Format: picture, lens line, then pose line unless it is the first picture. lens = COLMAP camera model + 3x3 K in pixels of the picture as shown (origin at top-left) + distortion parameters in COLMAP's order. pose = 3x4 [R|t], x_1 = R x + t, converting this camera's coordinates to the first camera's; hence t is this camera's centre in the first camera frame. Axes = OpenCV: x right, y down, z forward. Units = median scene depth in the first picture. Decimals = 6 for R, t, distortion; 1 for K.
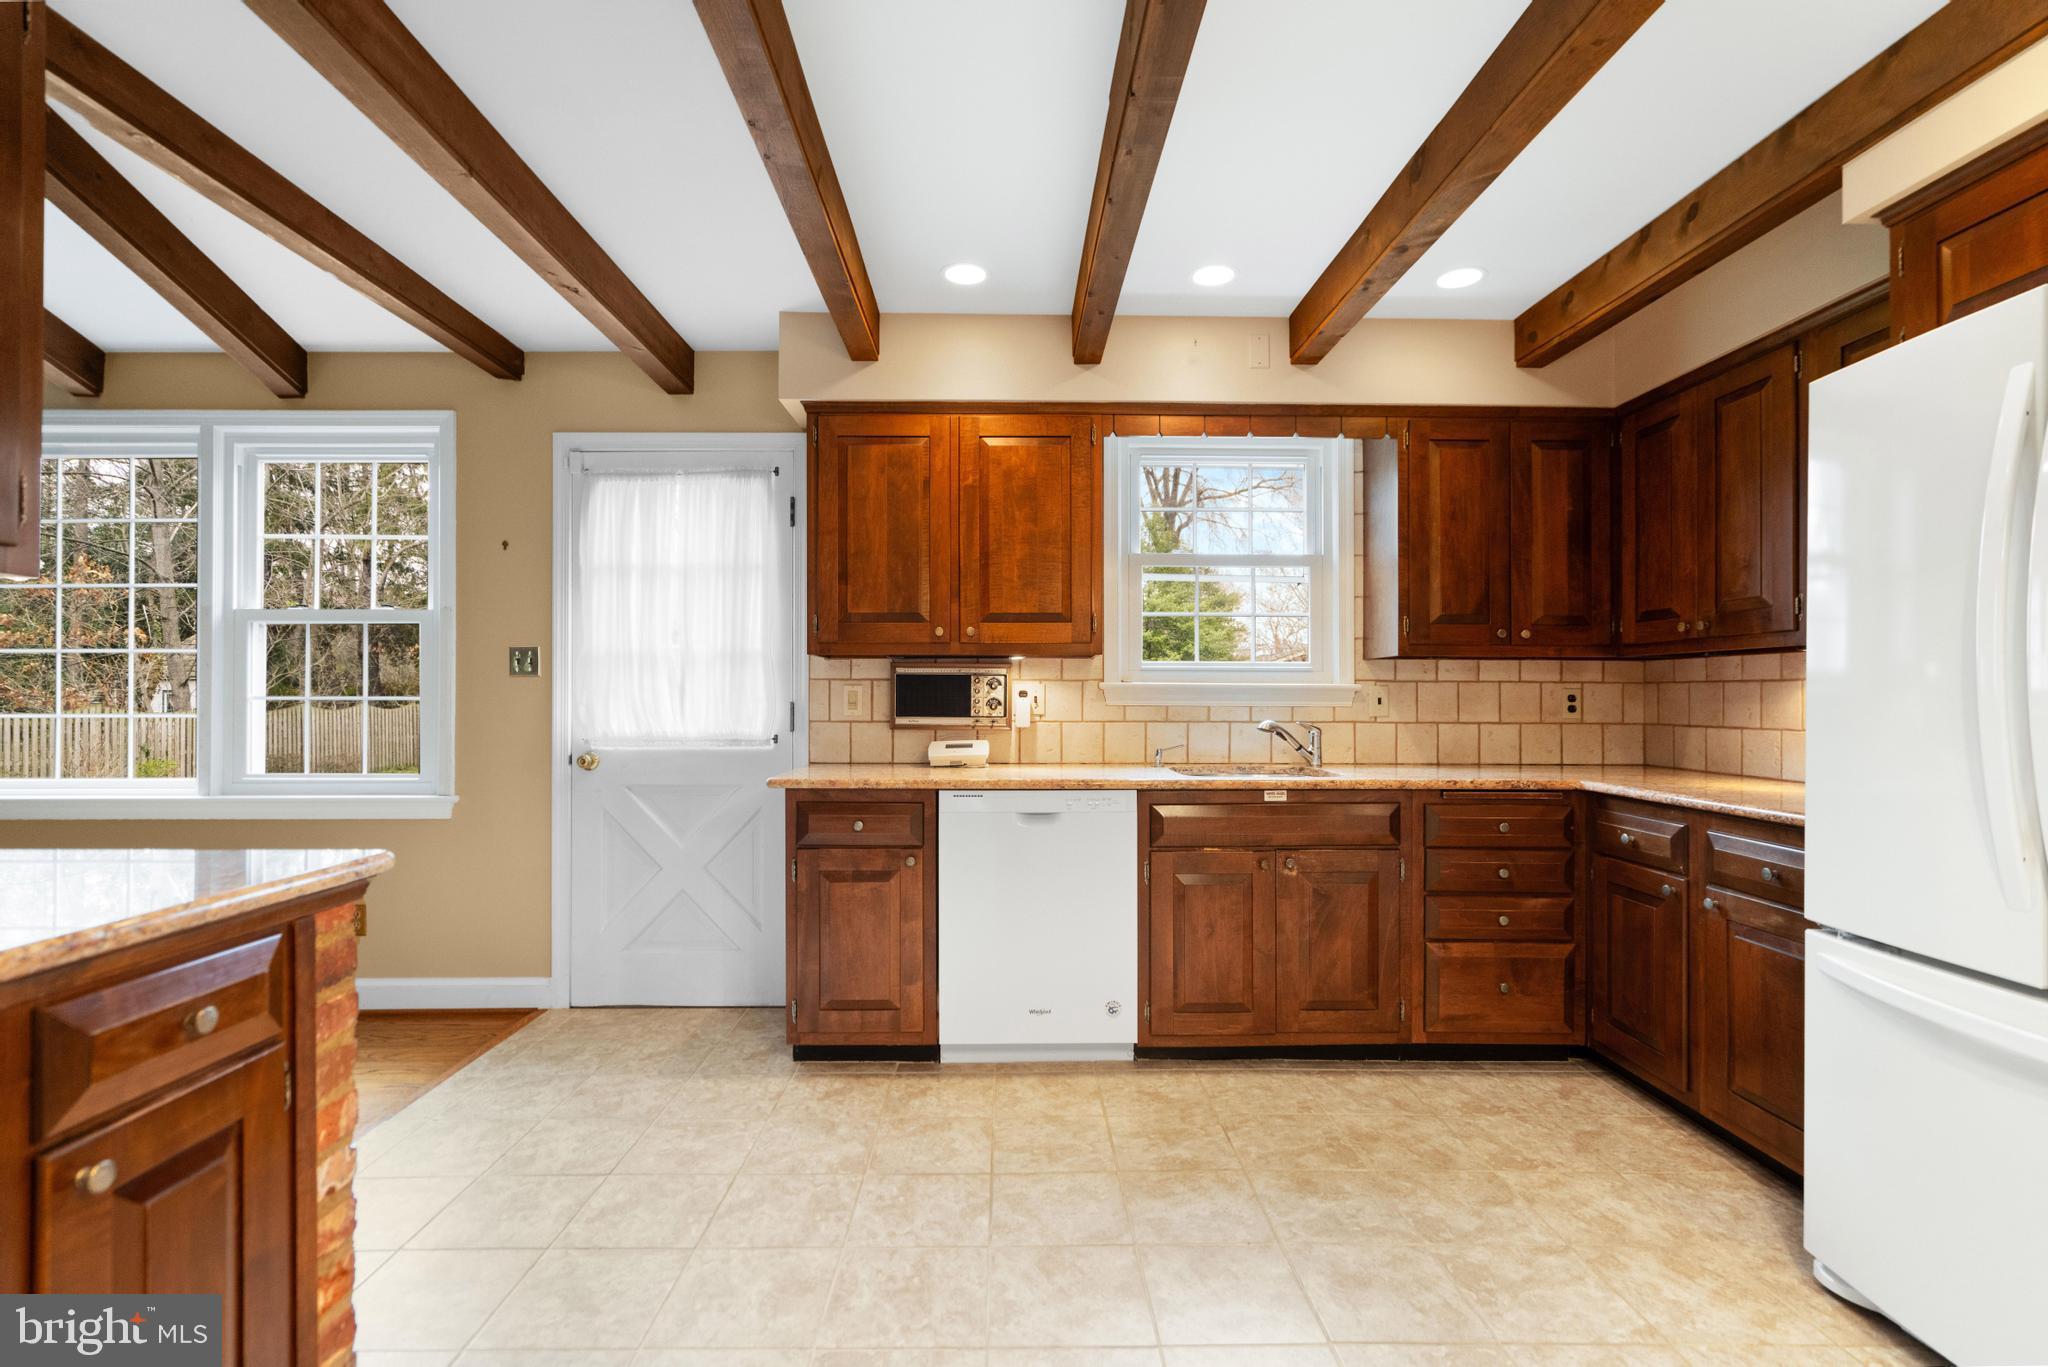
lens RADIAL K [[930.0, 0, 1023.3], [0, 930.0, 683.6], [0, 0, 1]] dist [-0.001560, -0.000061]
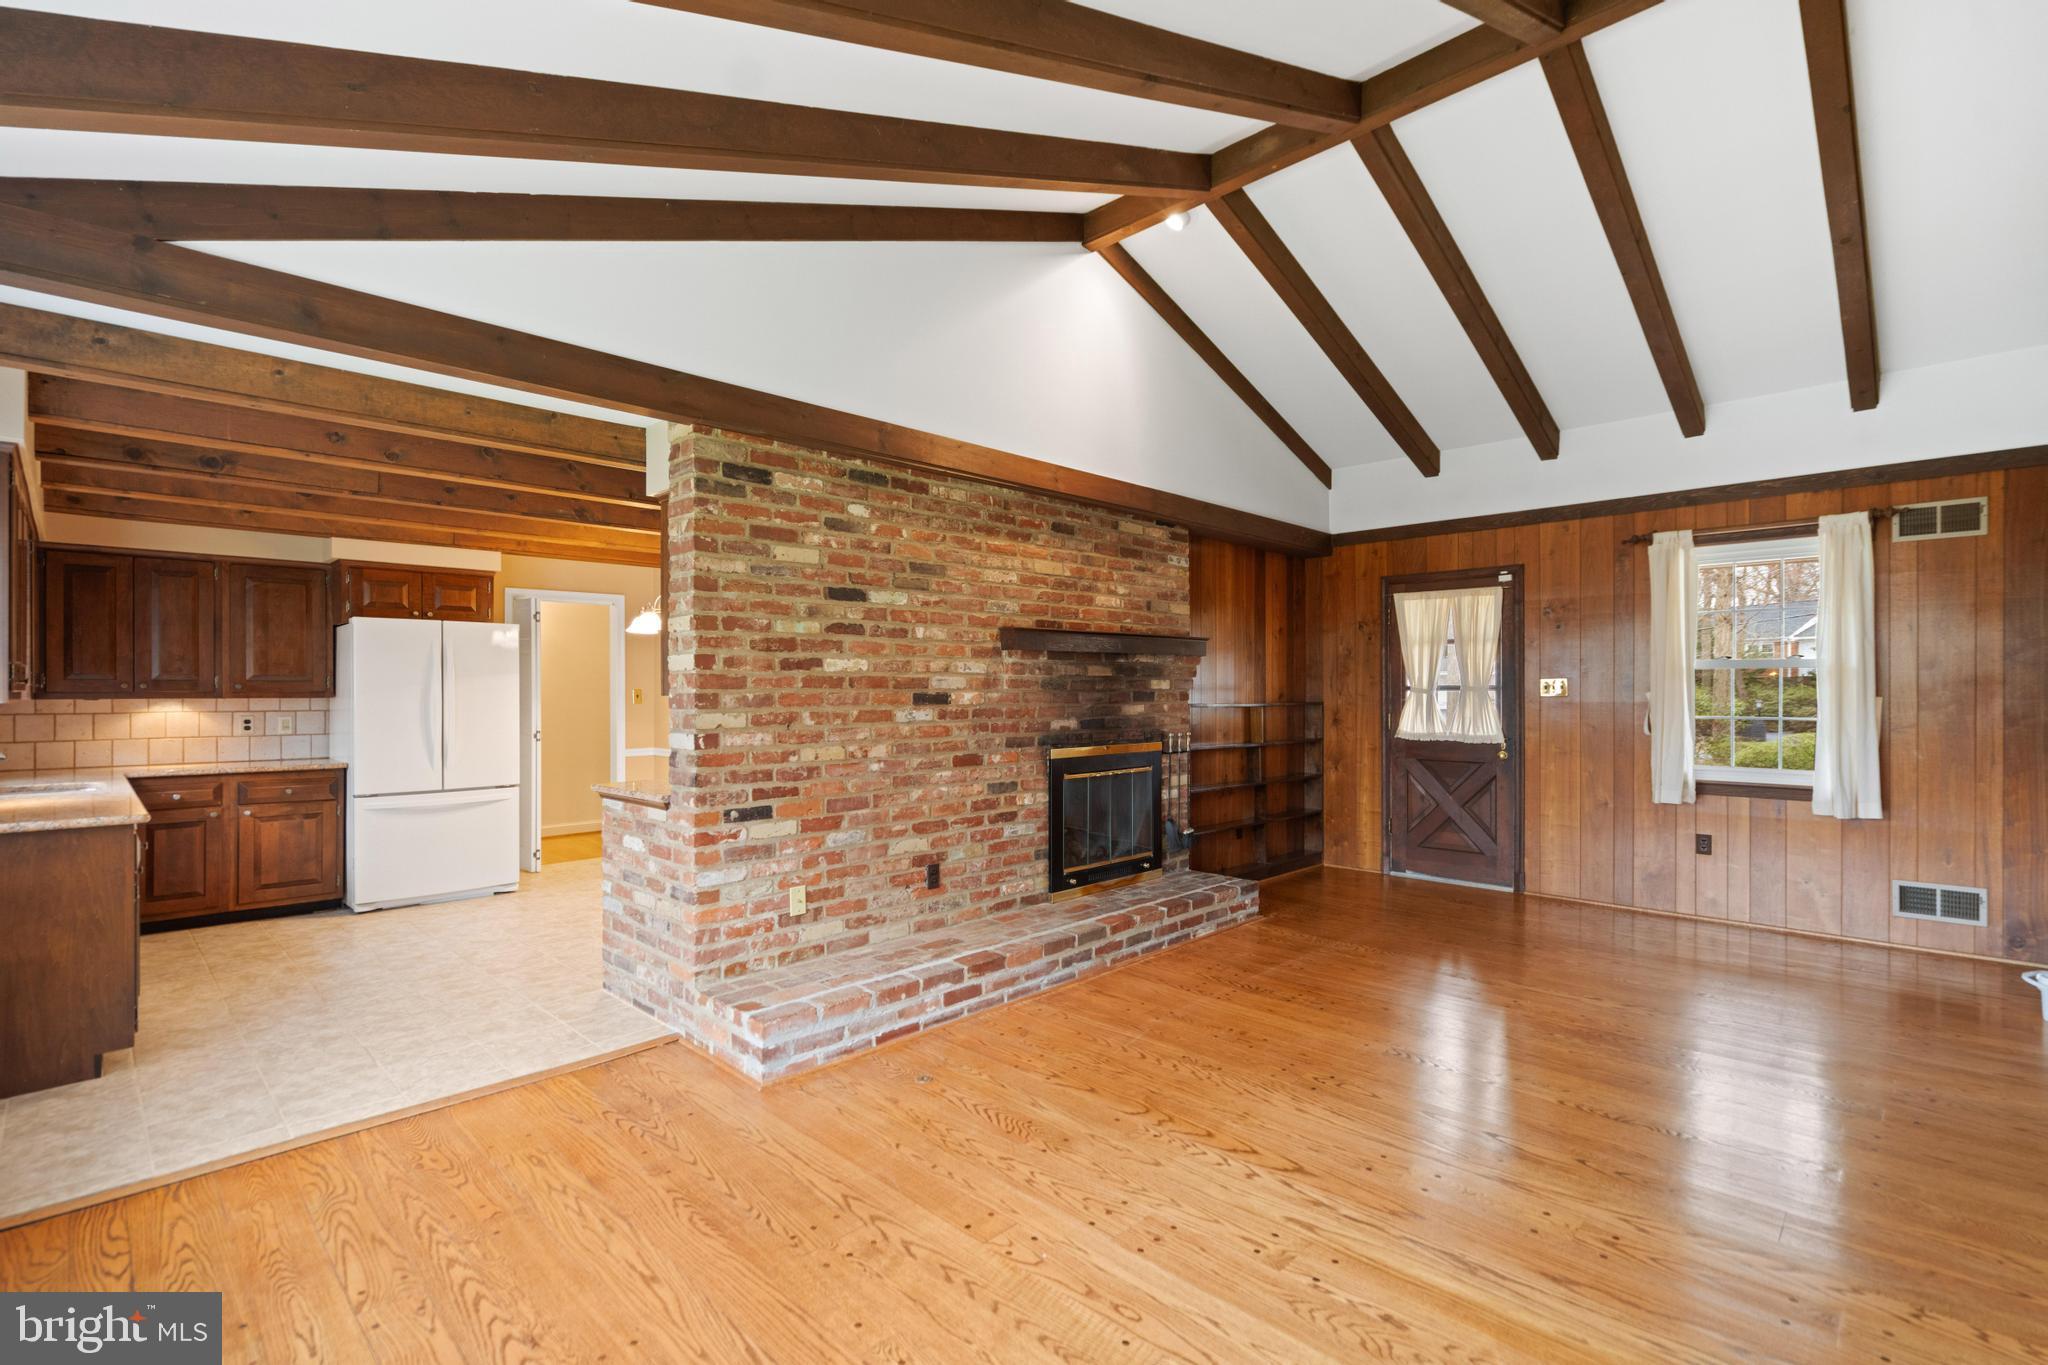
lens RADIAL K [[930.0, 0, 1023.2], [0, 930.0, 691.9], [0, 0, 1]] dist [-0.001560, -0.000061]
pose [[-0.705453, 0.009043, 0.708699, -2.095021], [0.002135, 0.999941, -0.010635, -0.029435], [-0.708754, -0.005989, -0.705431, 1.195618]]
